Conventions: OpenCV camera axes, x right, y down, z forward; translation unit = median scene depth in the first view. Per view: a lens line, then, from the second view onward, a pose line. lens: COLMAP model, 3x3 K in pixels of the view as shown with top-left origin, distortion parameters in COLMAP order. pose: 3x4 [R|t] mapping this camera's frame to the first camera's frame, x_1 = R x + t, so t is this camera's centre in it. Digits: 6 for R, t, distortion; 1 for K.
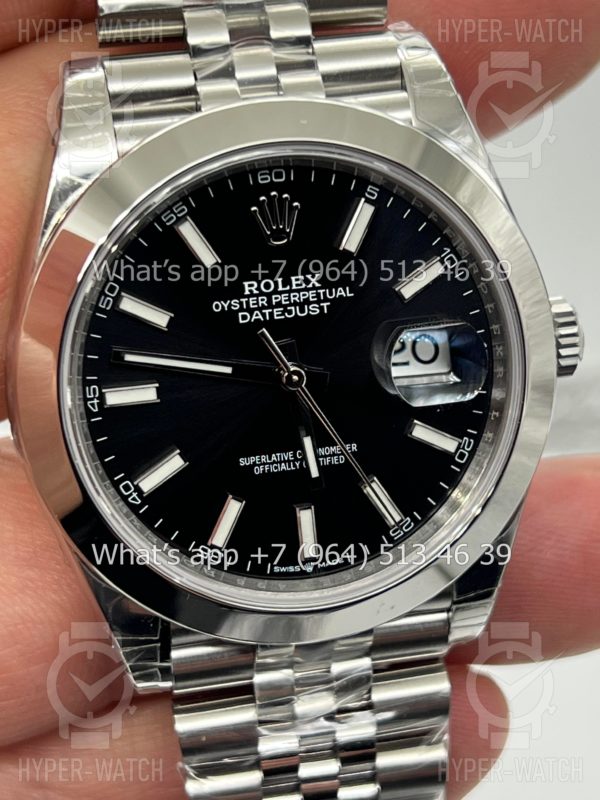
lens RADIAL K [[1855.8, 0, 302.9], [0, 1855.8, 395.4], [0, 0, 1]] dist [0.258809, 0.000000]
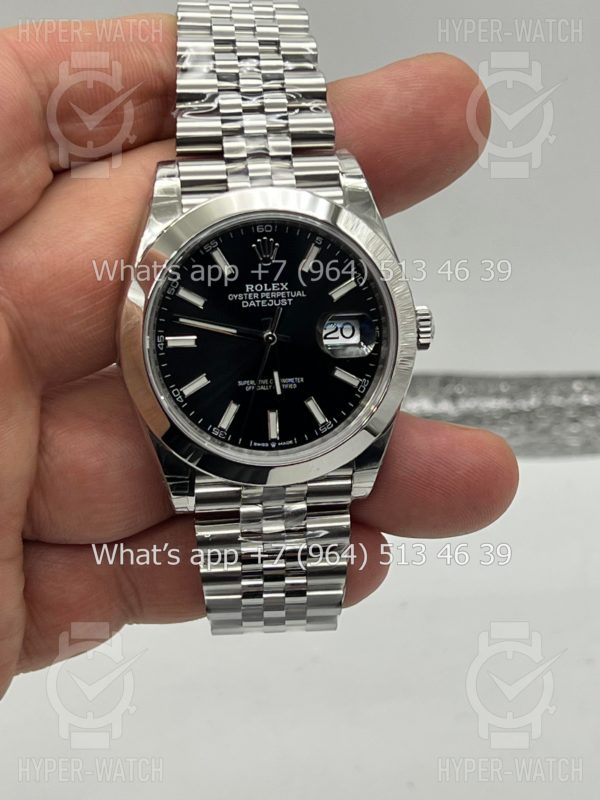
lens RADIAL K [[1855.8, 0, 300.4], [0, 1855.8, 377.6], [0, 0, 1]] dist [0.258809, 0.000000]
pose [[0.997665, 0.057309, -0.037165, 0.094626], [-0.059532, 0.996314, -0.061768, 0.139832], [0.033488, 0.063836, 0.997398, -0.821023]]
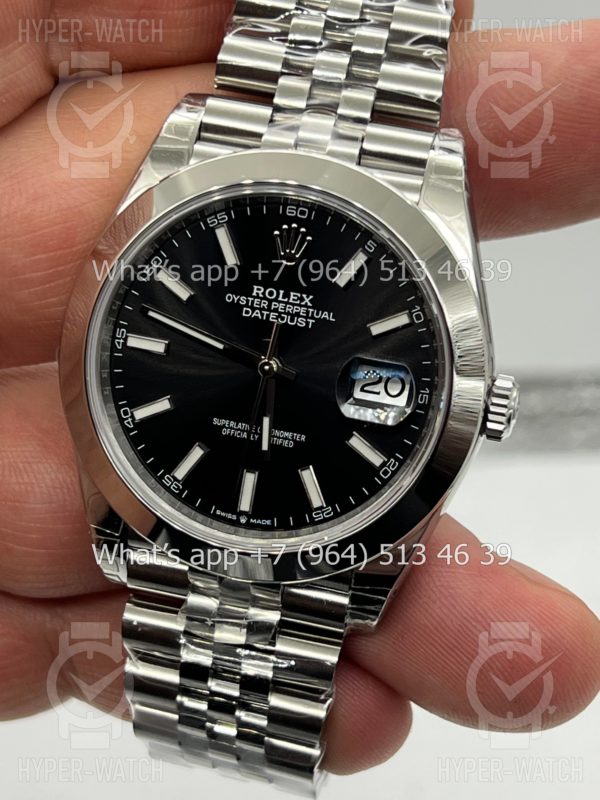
lens RADIAL K [[1855.8, 0, 297.6], [0, 1855.8, 399.7], [0, 0, 1]] dist [0.258809, 0.000000]
pose [[0.908418, 0.284273, -0.306537, 0.406006], [-0.308888, 0.950493, -0.033925, 0.047557], [0.281718, 0.125504, 0.951254, -0.198197]]
